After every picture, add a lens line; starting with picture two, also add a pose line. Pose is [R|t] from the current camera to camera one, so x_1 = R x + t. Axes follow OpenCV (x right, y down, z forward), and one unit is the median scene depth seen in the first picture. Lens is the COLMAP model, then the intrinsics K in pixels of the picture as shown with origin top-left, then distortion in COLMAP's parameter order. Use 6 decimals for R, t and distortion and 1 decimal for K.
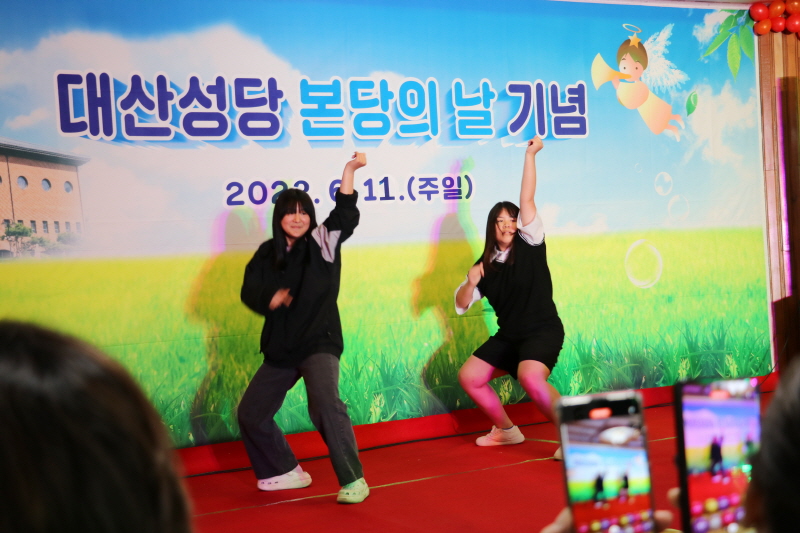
lens RADIAL K [[1286.6, 0, 400.5], [0, 1286.6, 273.4], [0, 0, 1]] dist [0.060052, 0.634824]
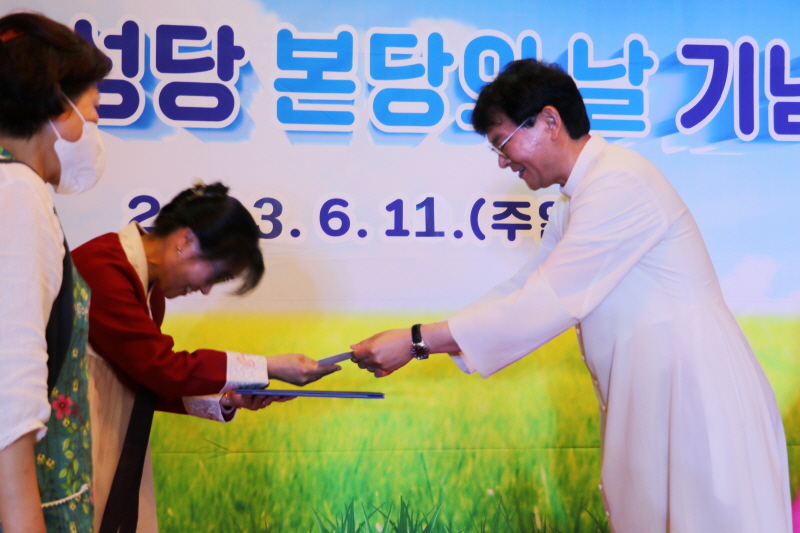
lens RADIAL K [[1286.6, 0, 400.5], [0, 1286.6, 273.4], [0, 0, 1]] dist [0.060052, 0.634824]
pose [[0.934563, 0.035381, -0.354034, 0.184434], [-0.056121, 0.997246, -0.048486, -0.011538], [0.351344, 0.065182, 0.933975, 0.452929]]
